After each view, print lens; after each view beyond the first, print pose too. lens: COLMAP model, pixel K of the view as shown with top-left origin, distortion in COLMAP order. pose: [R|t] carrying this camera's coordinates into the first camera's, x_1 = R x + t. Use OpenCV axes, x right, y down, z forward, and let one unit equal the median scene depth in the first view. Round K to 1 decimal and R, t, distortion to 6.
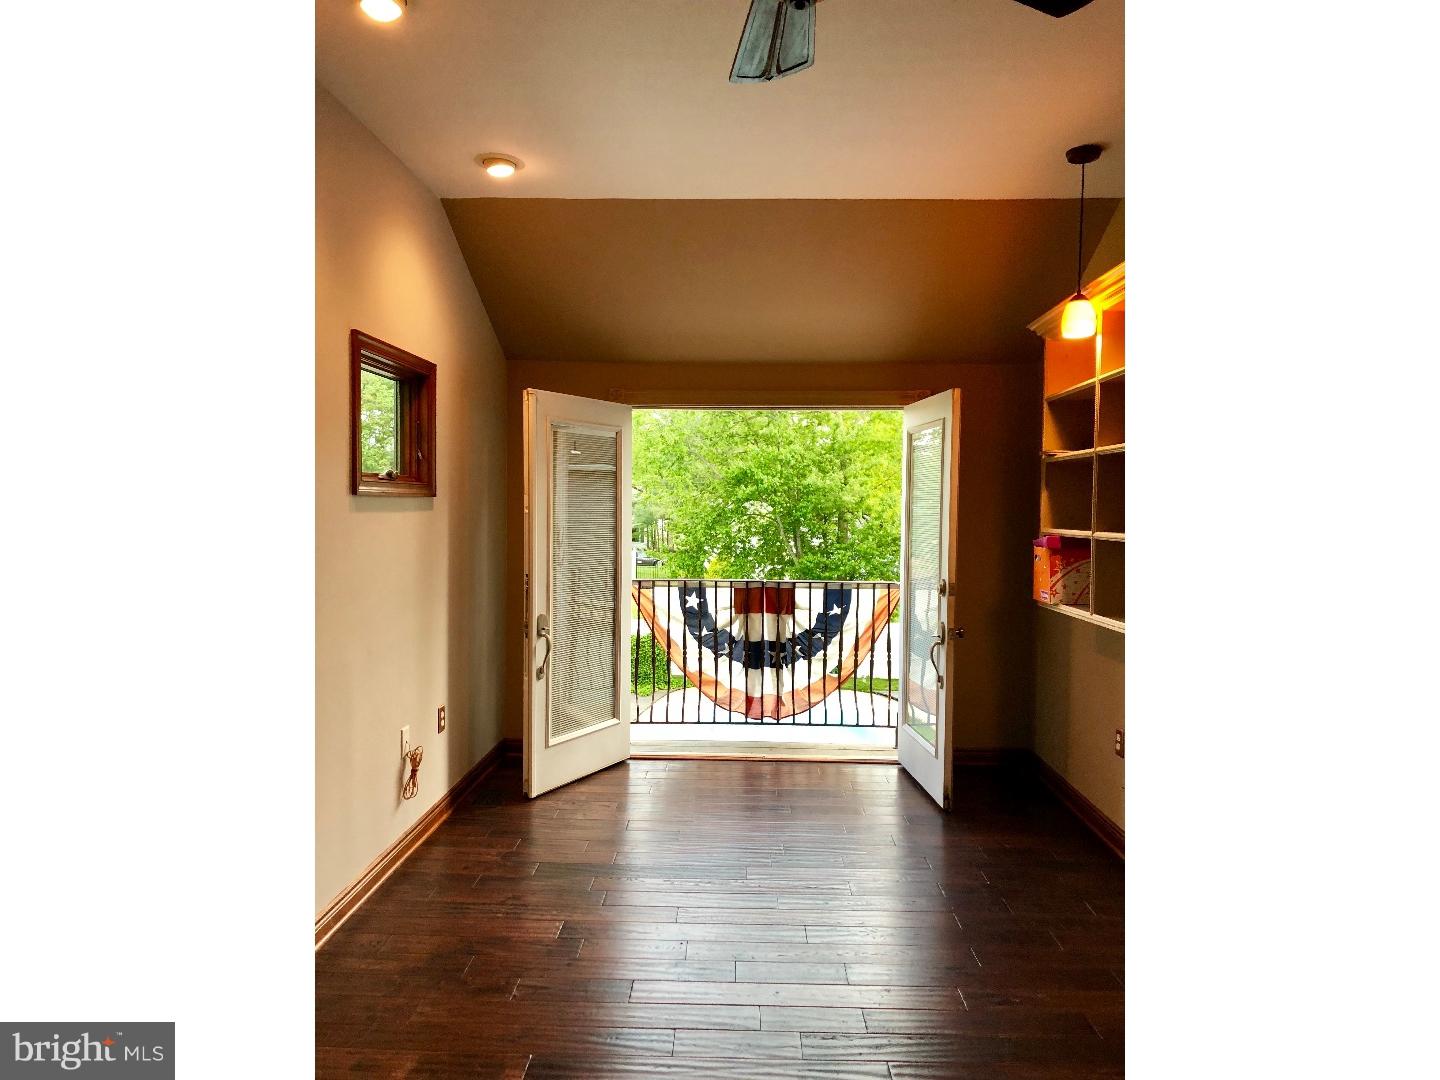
lens RADIAL K [[1208.7, 0, 720.0], [0, 1208.7, 540.0], [0, 0, 1]] dist [0.348078, -0.001828]
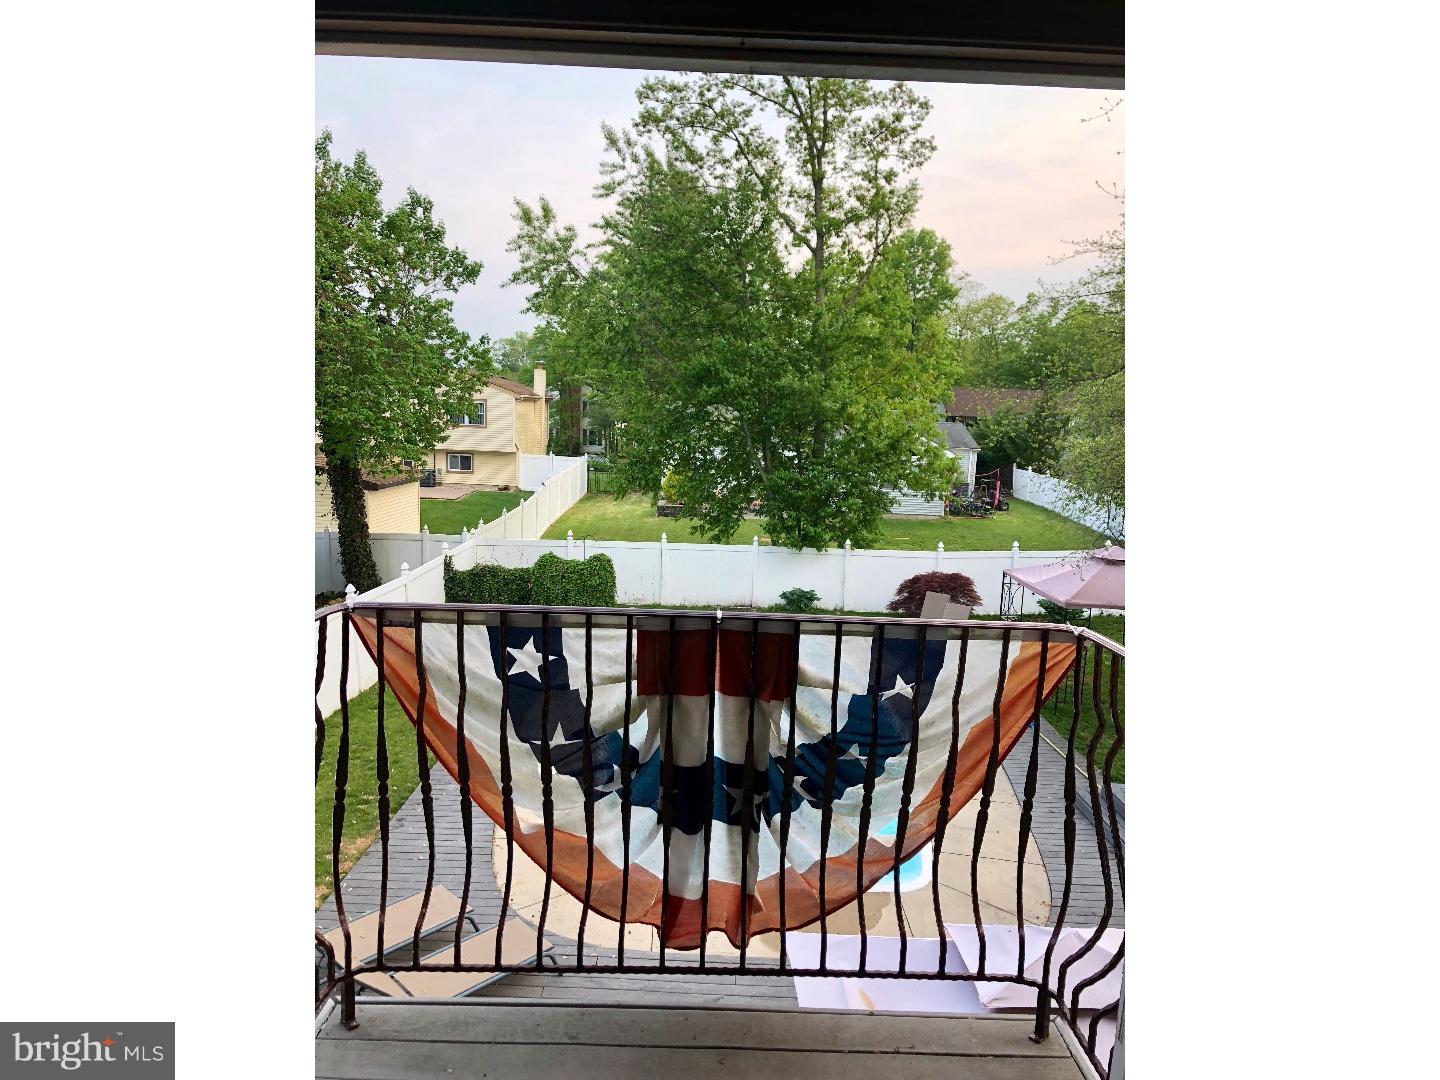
lens RADIAL K [[1208.7, 0, 720.0], [0, 1208.7, 540.0], [0, 0, 1]] dist [0.348078, -0.001828]
pose [[0.999153, 0.026898, 0.031133, 0.024215], [-0.029265, 0.996503, 0.078265, -0.017915], [-0.028919, -0.079110, 0.996446, 0.608688]]
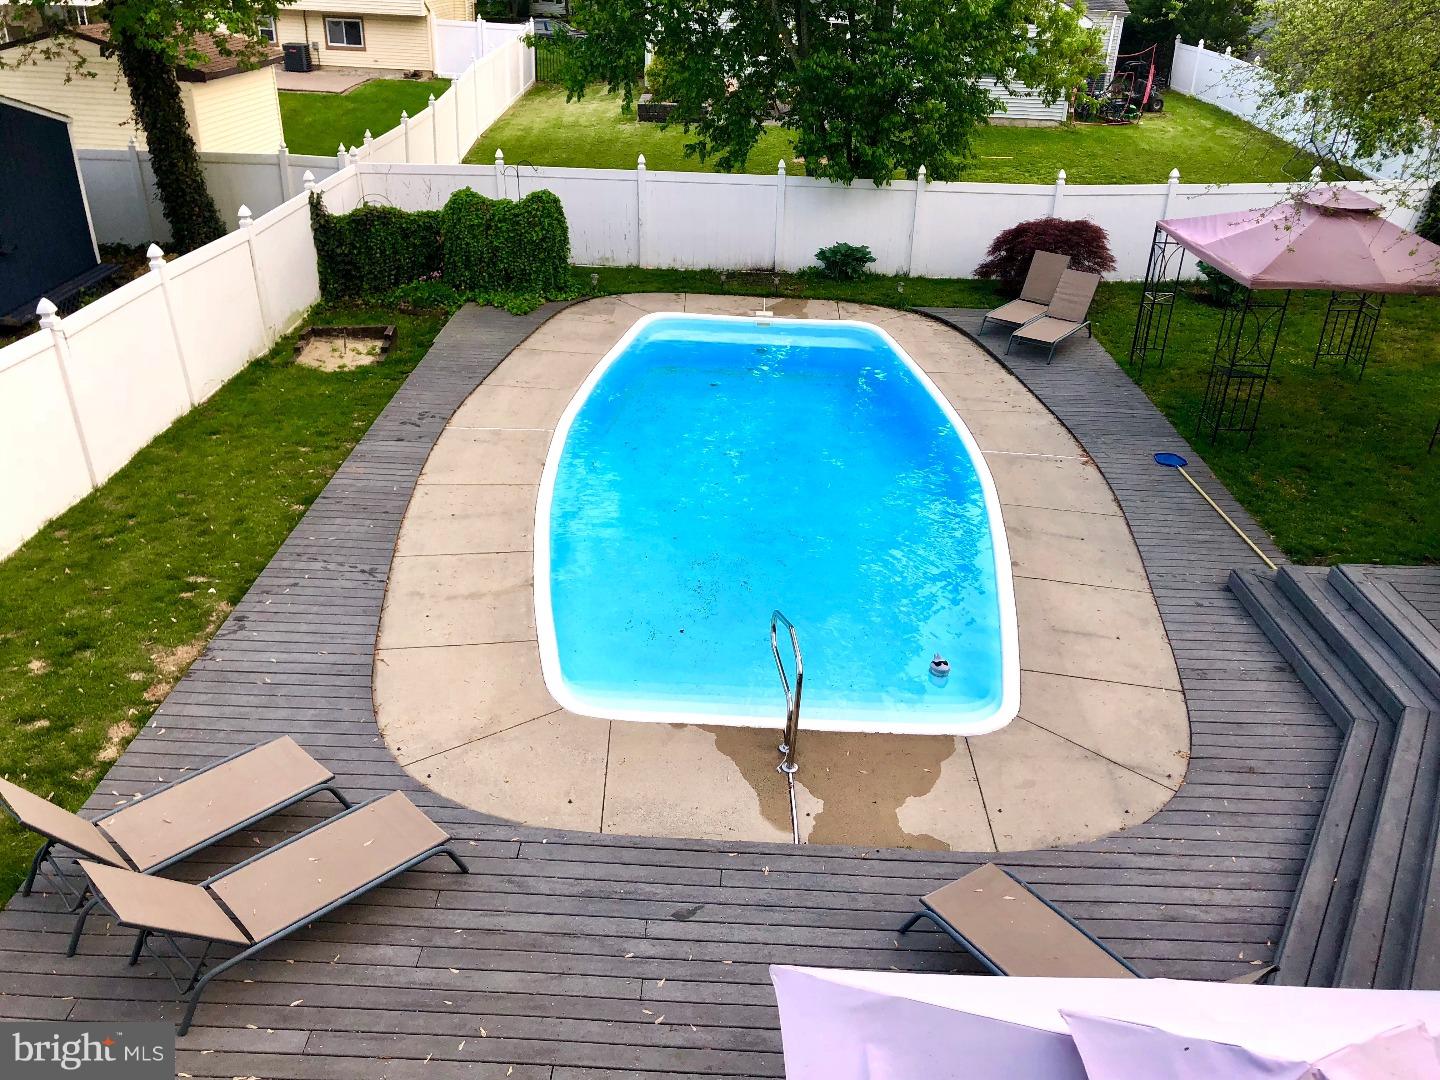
lens RADIAL K [[1308.0, 0, 720.0], [0, 1308.0, 540.0], [0, 0, 1]] dist [-0.006676, 0.201428]
pose [[0.999532, 0.029261, 0.008961, 0.127889], [-0.030425, 0.918782, 0.393591, -0.075591], [0.003284, -0.393679, 0.919242, 1.622093]]
